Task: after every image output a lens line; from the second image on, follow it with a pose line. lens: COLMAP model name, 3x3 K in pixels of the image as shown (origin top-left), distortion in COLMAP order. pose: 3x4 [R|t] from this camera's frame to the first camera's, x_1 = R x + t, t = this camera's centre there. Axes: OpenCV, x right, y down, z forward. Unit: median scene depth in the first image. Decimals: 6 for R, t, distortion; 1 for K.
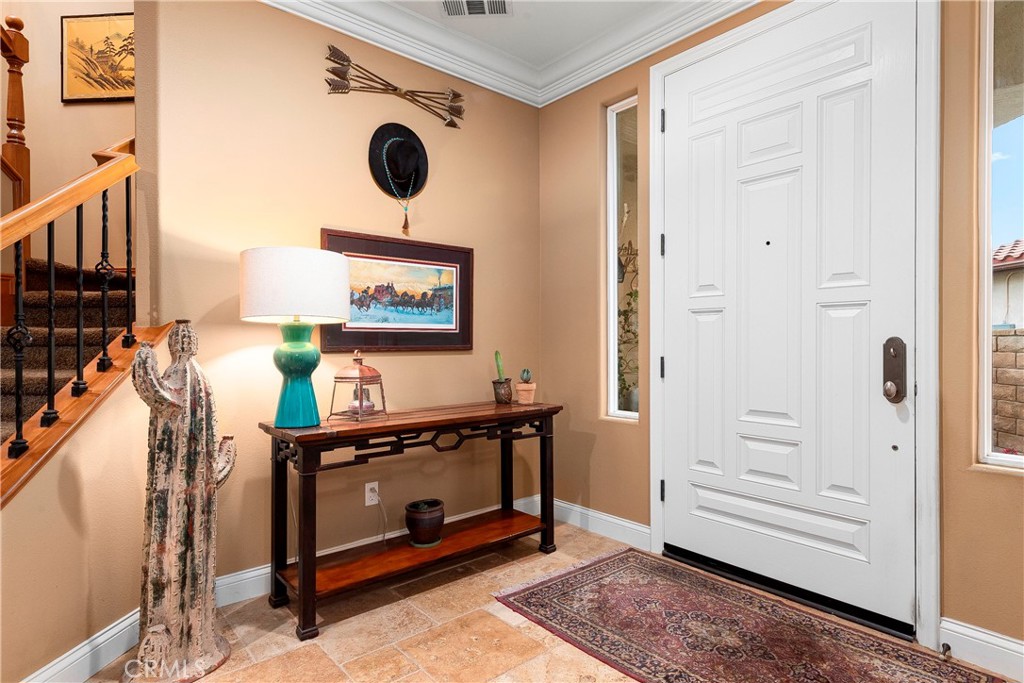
lens RADIAL K [[545.3, 0, 514.6], [0, 545.3, 342.4], [0, 0, 1]] dist [0.002051, 0.000540]
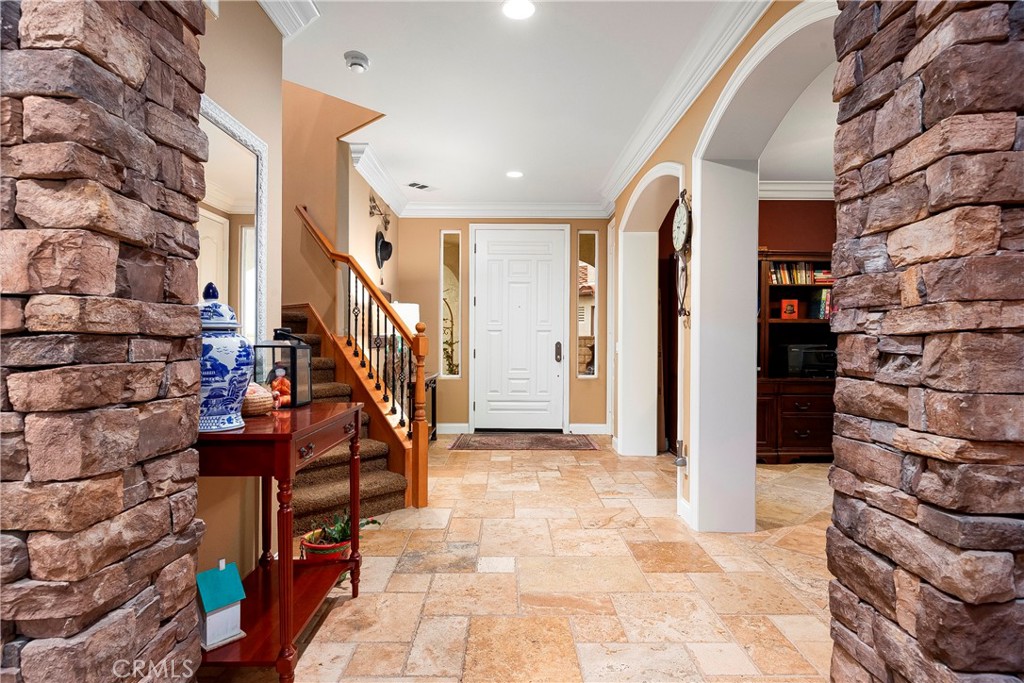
lens RADIAL K [[545.3, 0, 509.5], [0, 545.3, 342.8], [0, 0, 1]] dist [0.002051, 0.000540]
pose [[0.645826, -0.001015, 0.763484, -1.617551], [-0.003312, 0.999986, 0.004131, -0.012010], [-0.763477, -0.005197, 0.645814, -0.715141]]
